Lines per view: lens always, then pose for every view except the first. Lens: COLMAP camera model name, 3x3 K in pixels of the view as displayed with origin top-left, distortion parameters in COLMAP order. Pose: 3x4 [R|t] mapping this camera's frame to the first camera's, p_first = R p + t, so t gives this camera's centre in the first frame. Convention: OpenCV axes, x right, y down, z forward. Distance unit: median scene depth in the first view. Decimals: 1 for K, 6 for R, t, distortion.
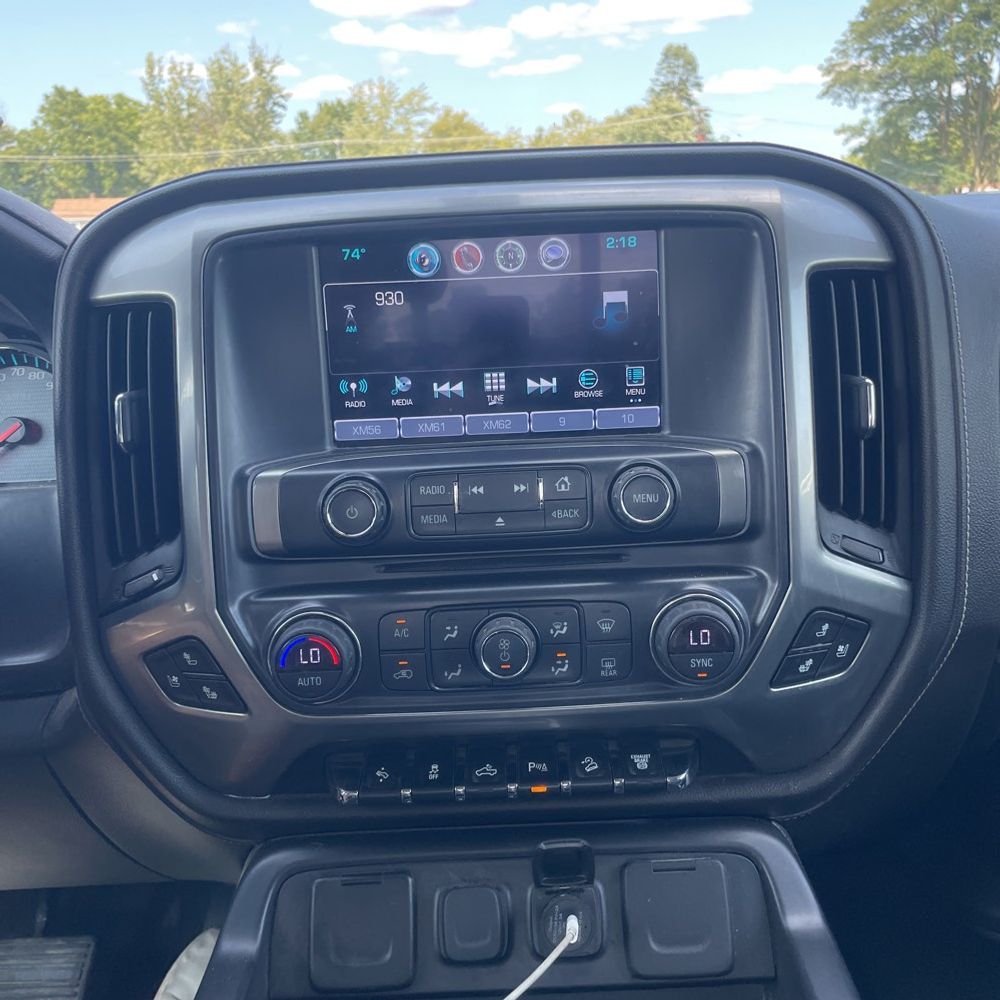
lens RADIAL K [[993.9, 0, 496.2], [0, 993.9, 495.6], [0, 0, 1]] dist [0.119360, -0.156979]
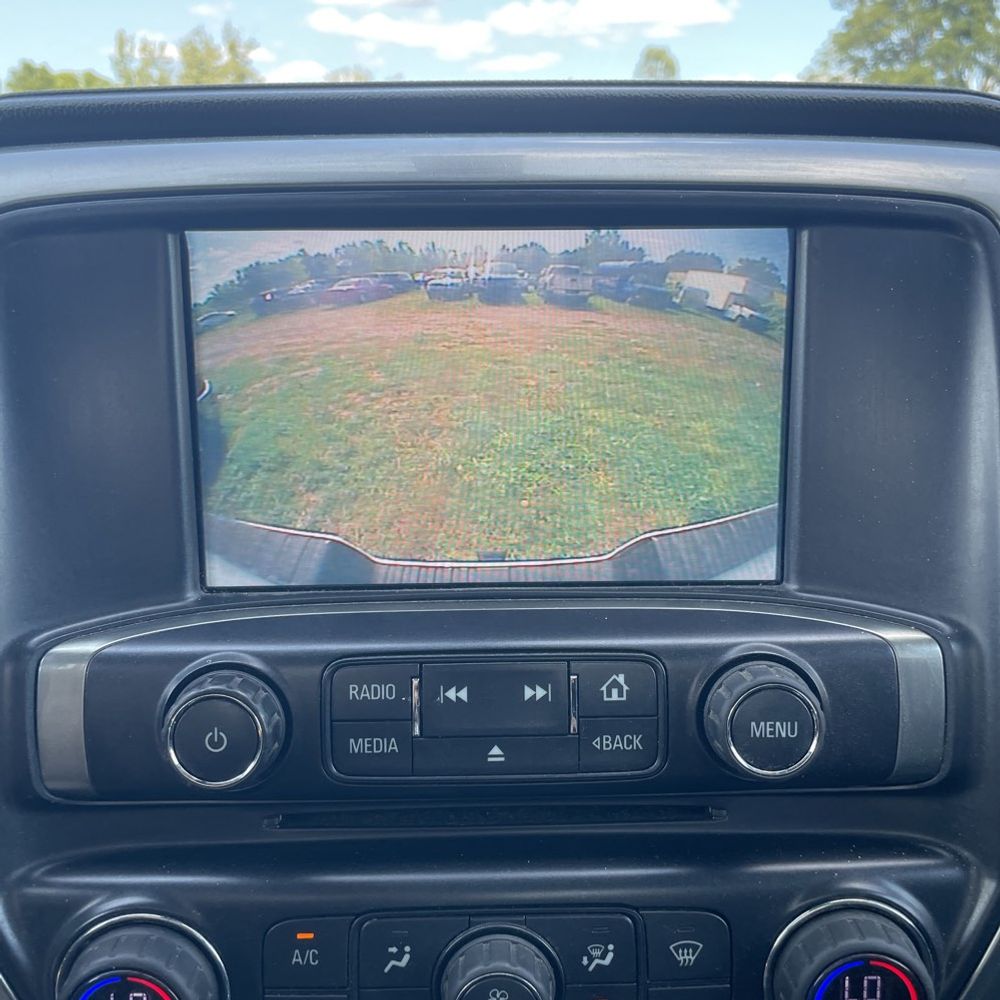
lens RADIAL K [[1008.9, 0, 492.5], [0, 1008.9, 501.0], [0, 0, 1]] dist [0.092417, -0.111746]
pose [[0.998906, 0.033708, 0.032410, -0.020603], [-0.033846, 0.999420, 0.003734, -0.112810], [-0.032265, -0.004827, 0.999468, 0.448980]]
